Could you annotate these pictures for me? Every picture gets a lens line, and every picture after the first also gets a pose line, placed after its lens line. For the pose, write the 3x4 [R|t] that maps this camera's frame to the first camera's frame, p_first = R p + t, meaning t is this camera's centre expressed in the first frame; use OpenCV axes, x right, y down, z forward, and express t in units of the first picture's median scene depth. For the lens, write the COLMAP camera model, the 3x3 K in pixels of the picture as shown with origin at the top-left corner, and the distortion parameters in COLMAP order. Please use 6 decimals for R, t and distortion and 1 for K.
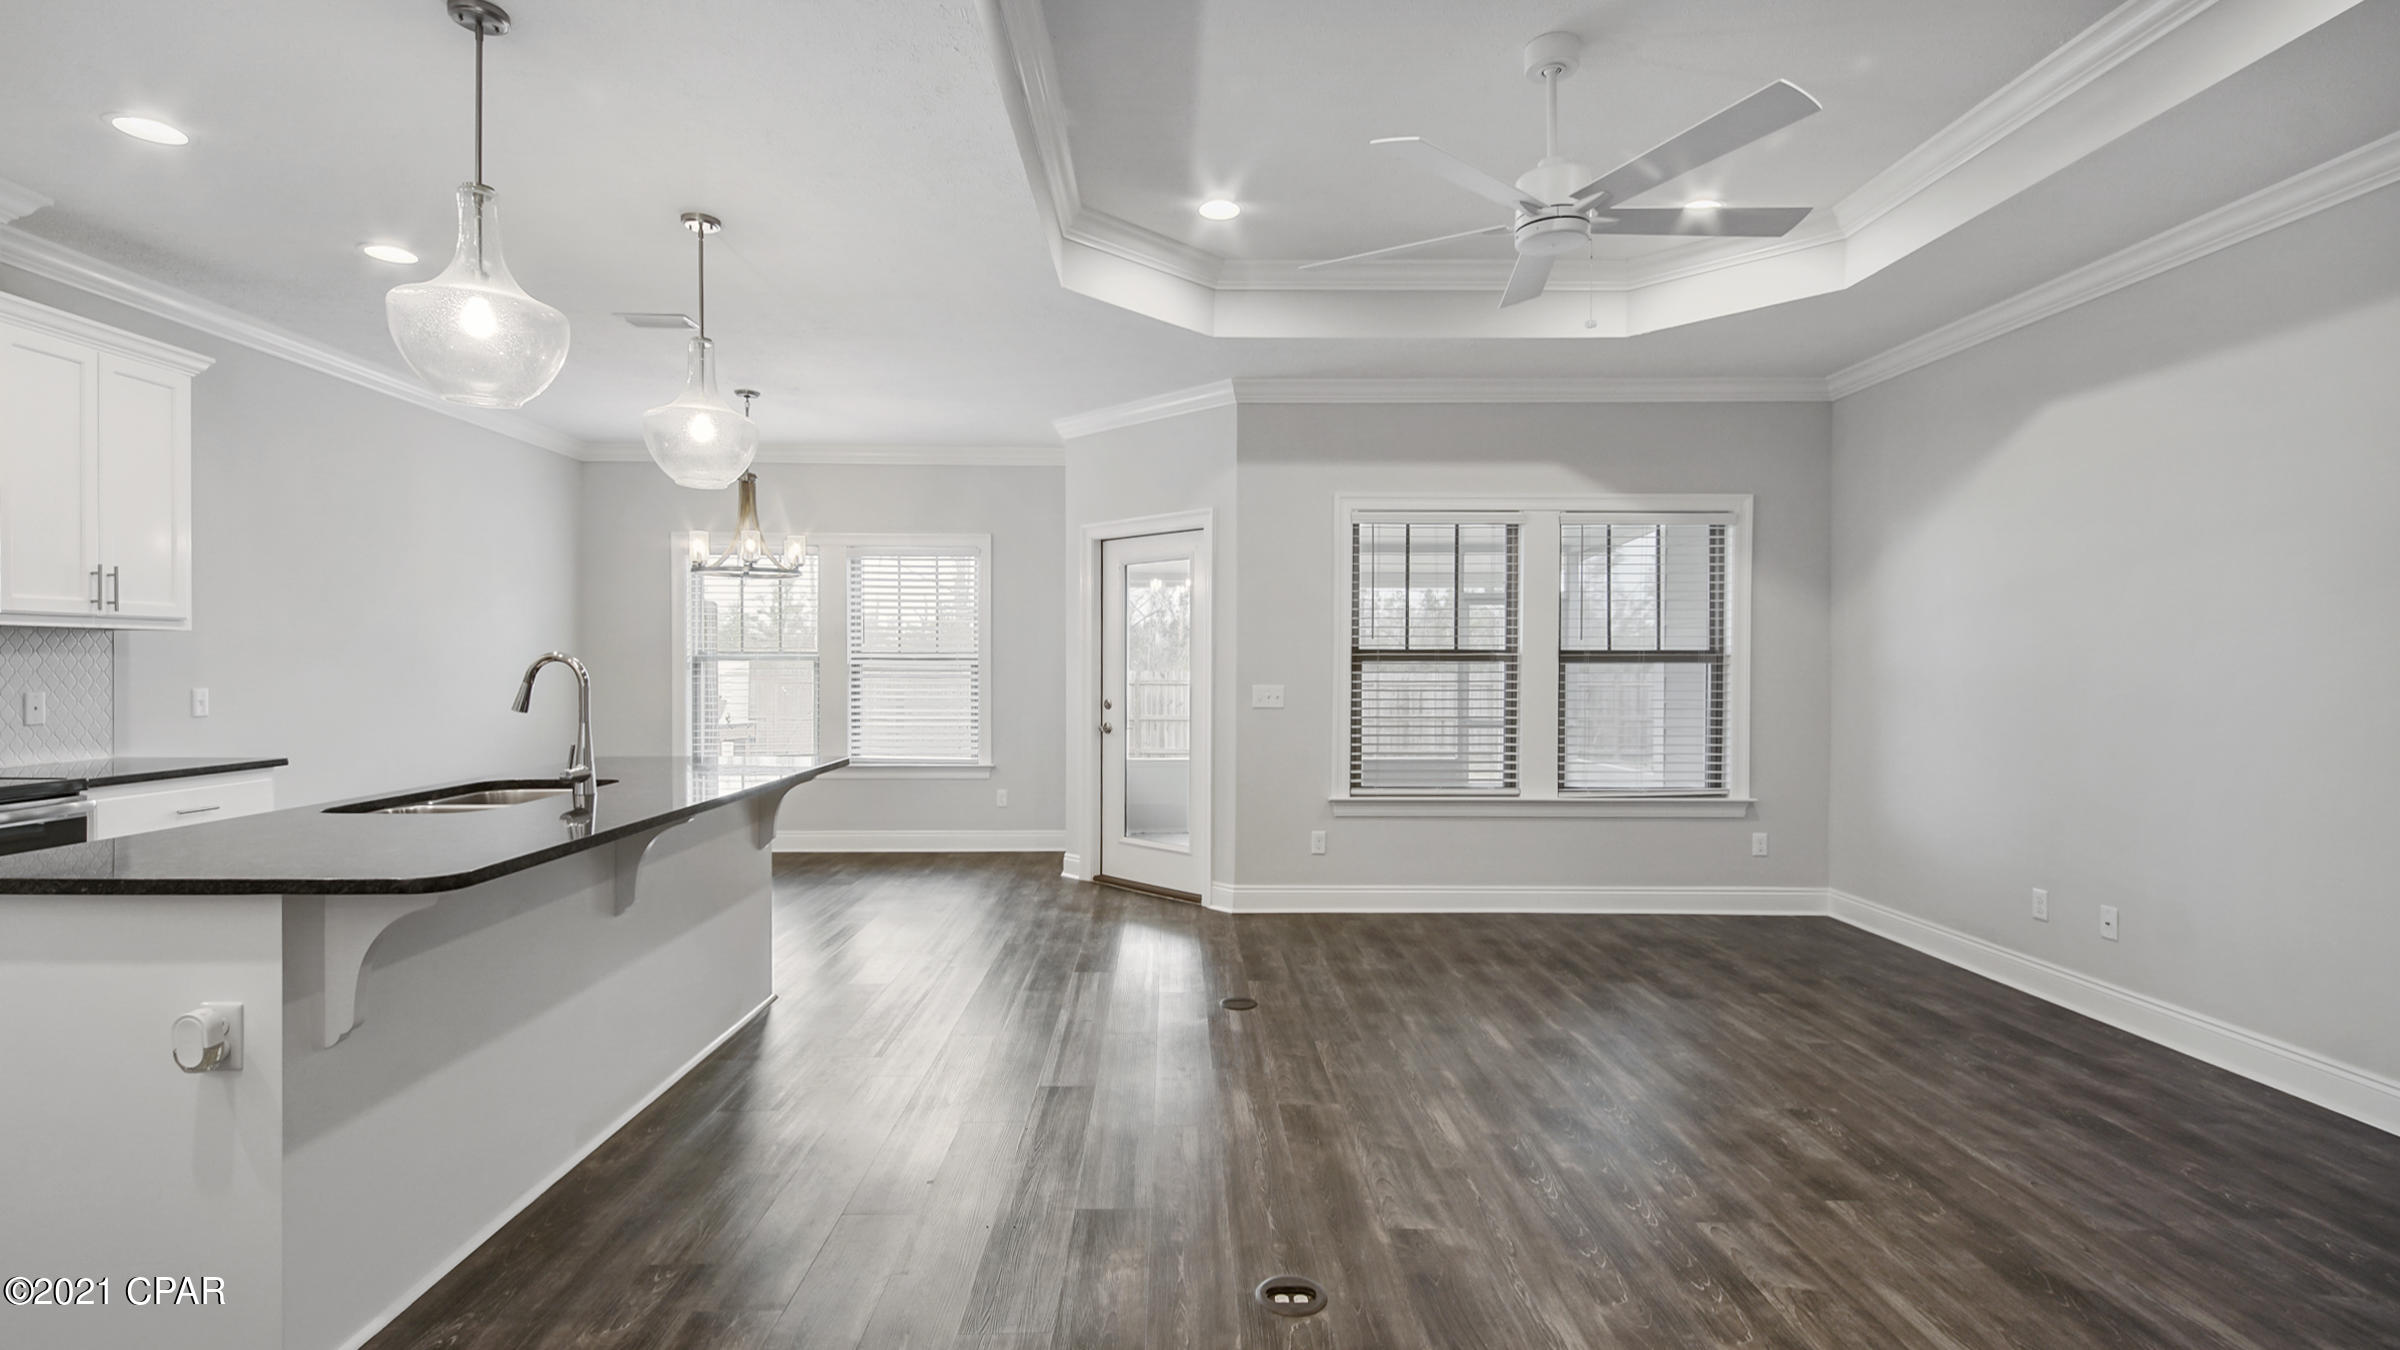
lens RADIAL K [[1074.2, 0, 1207.3], [0, 1074.2, 671.0], [0, 0, 1]] dist [0.023849, -0.007275]
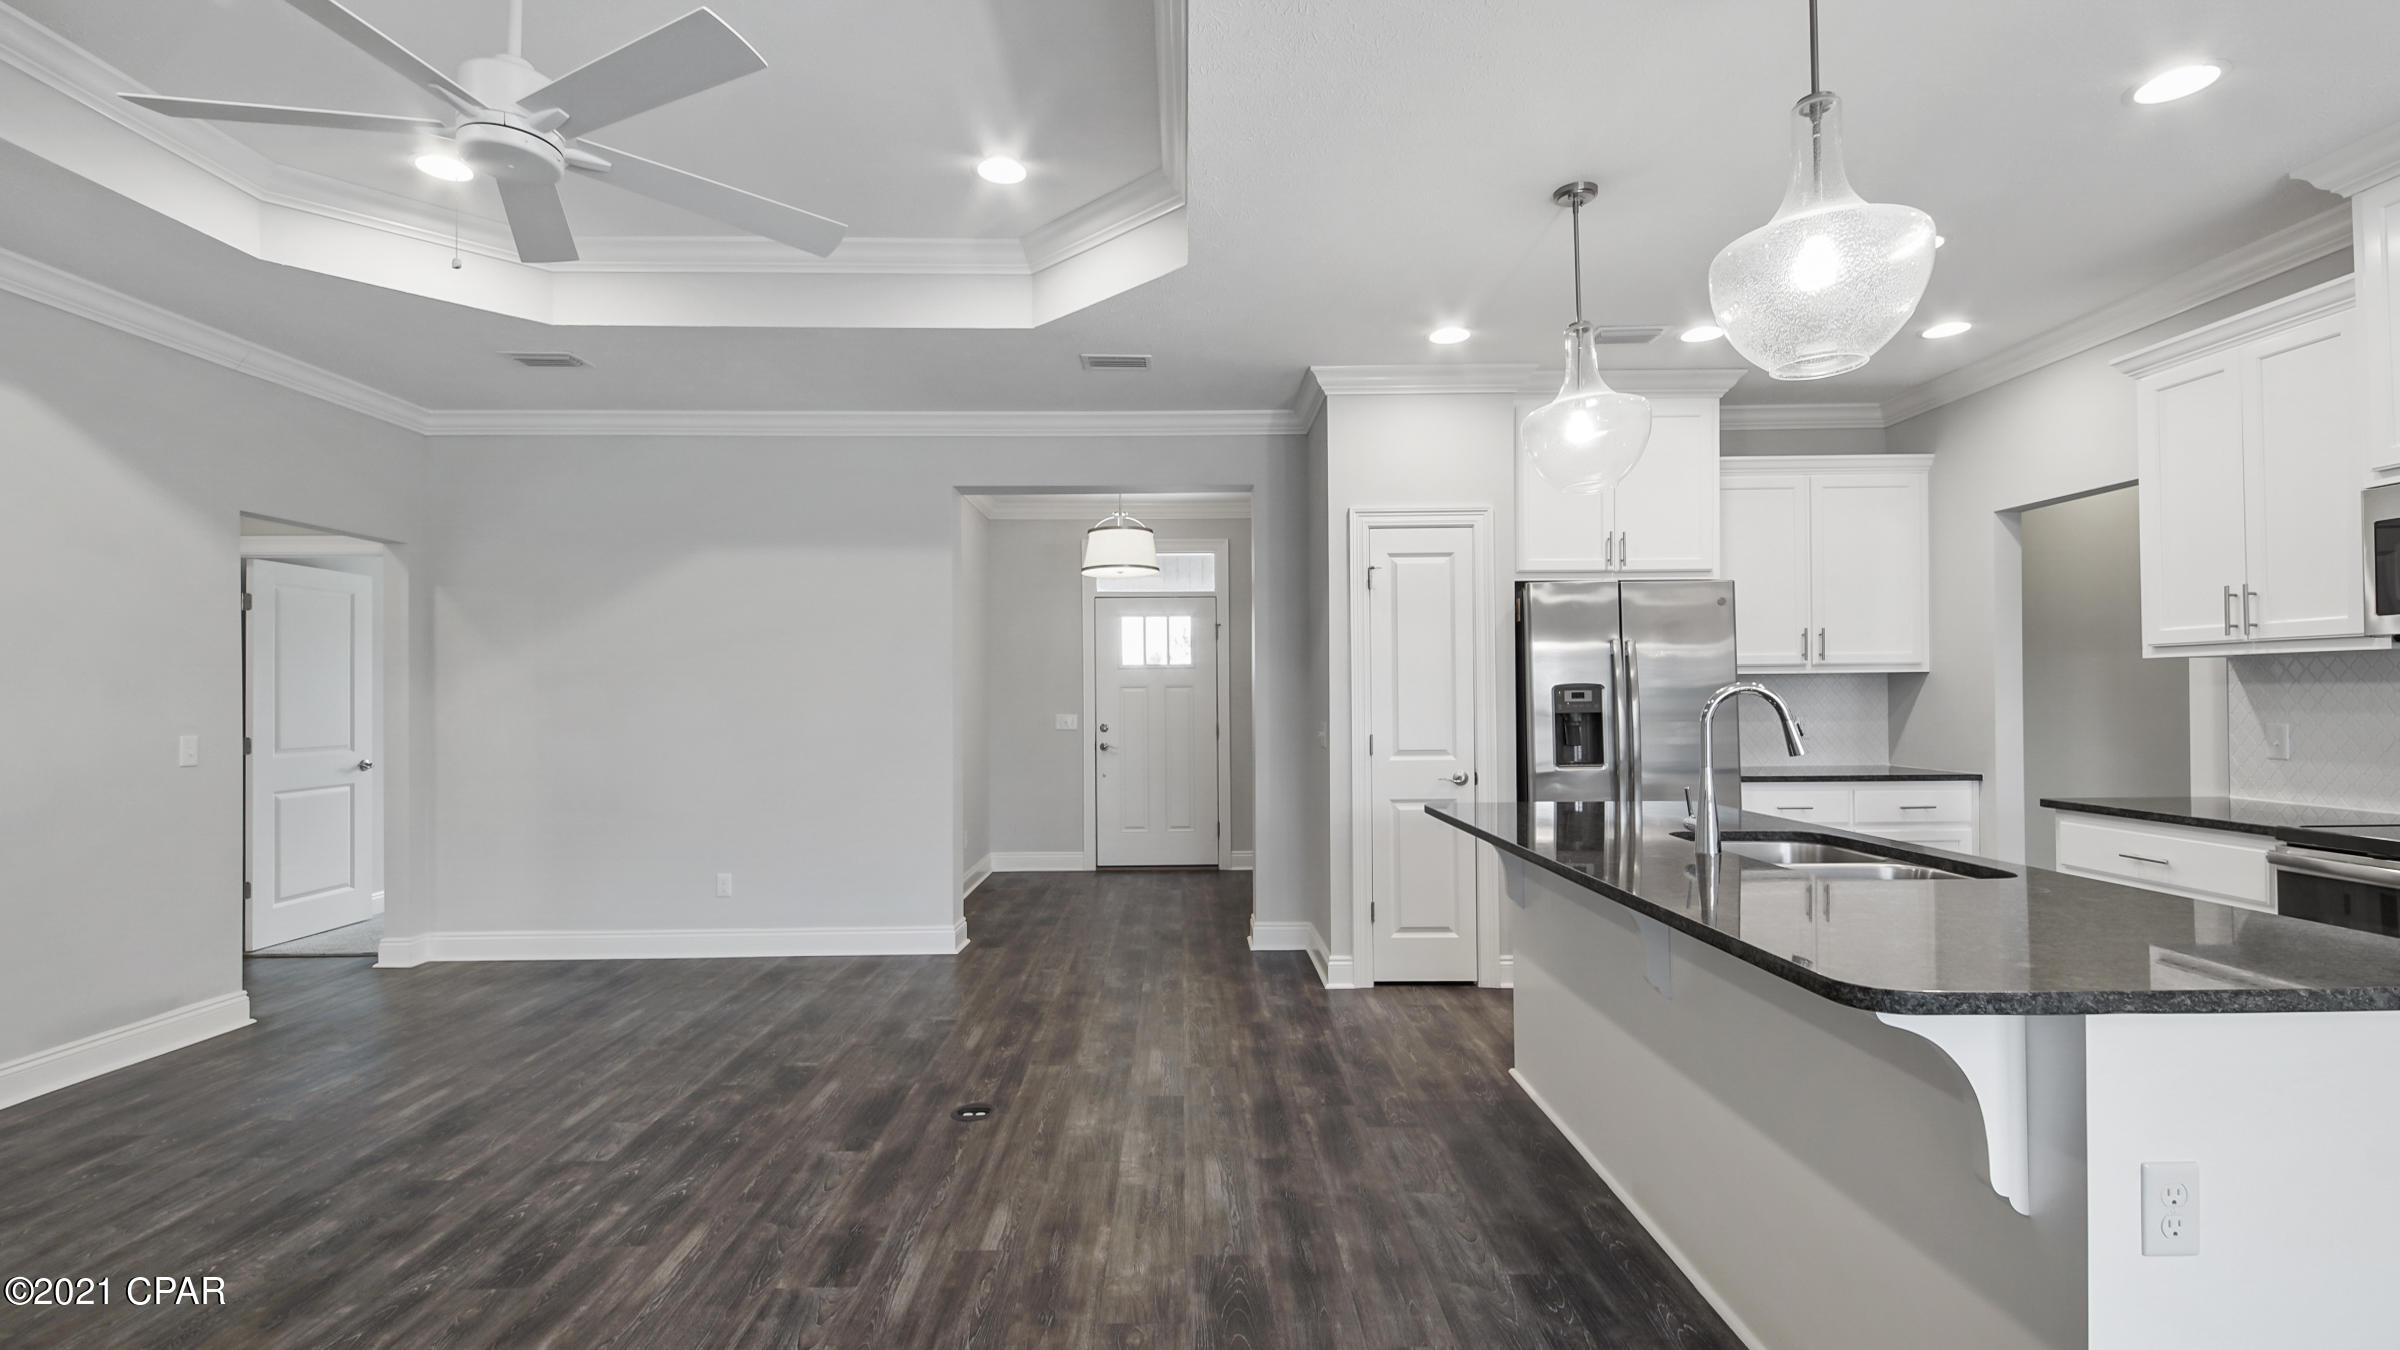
lens RADIAL K [[1074.2, 0, 1208.8], [0, 1074.2, 683.6], [0, 0, 1]] dist [0.023849, -0.007275]
pose [[-0.999984, 0.005698, -0.000084, -0.102464], [0.005698, 0.999971, -0.005057, -0.006748], [0.000055, -0.005057, -0.999987, 1.004721]]
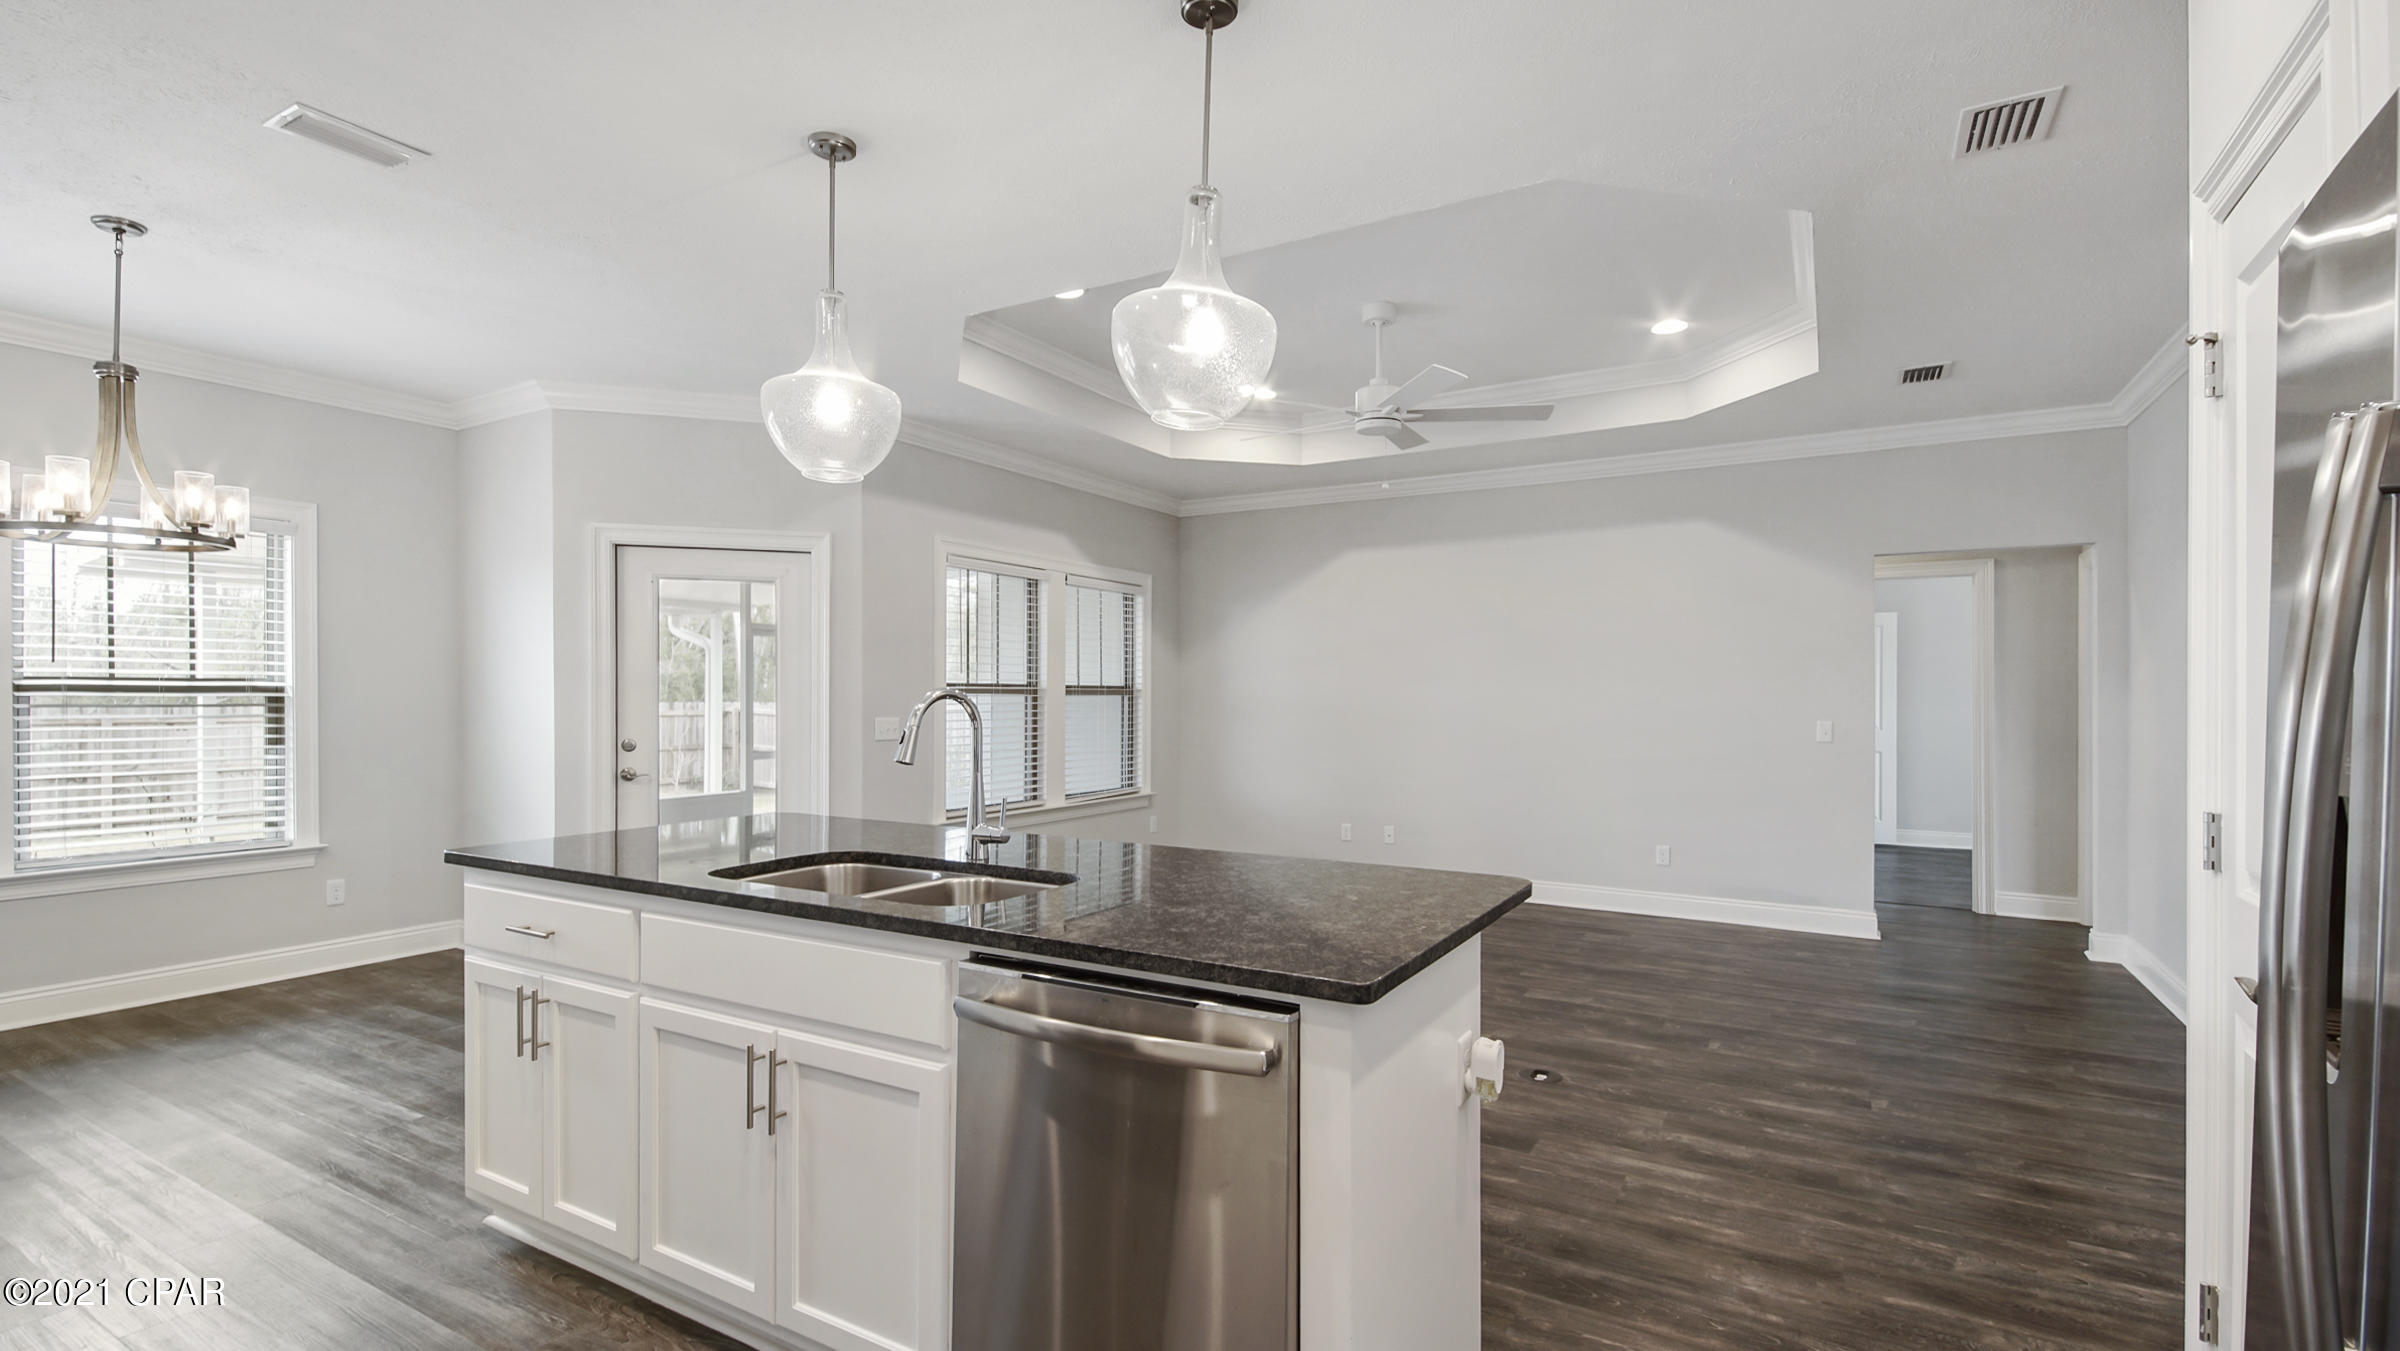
lens RADIAL K [[1074.2, 0, 1198.3], [0, 1074.2, 685.4], [0, 0, 1]] dist [0.023849, -0.007275]
pose [[0.514907, 0.007344, 0.857214, -0.654688], [0.003150, 0.999940, -0.010459, -0.005795], [-0.857240, 0.008085, 0.514854, 0.232776]]
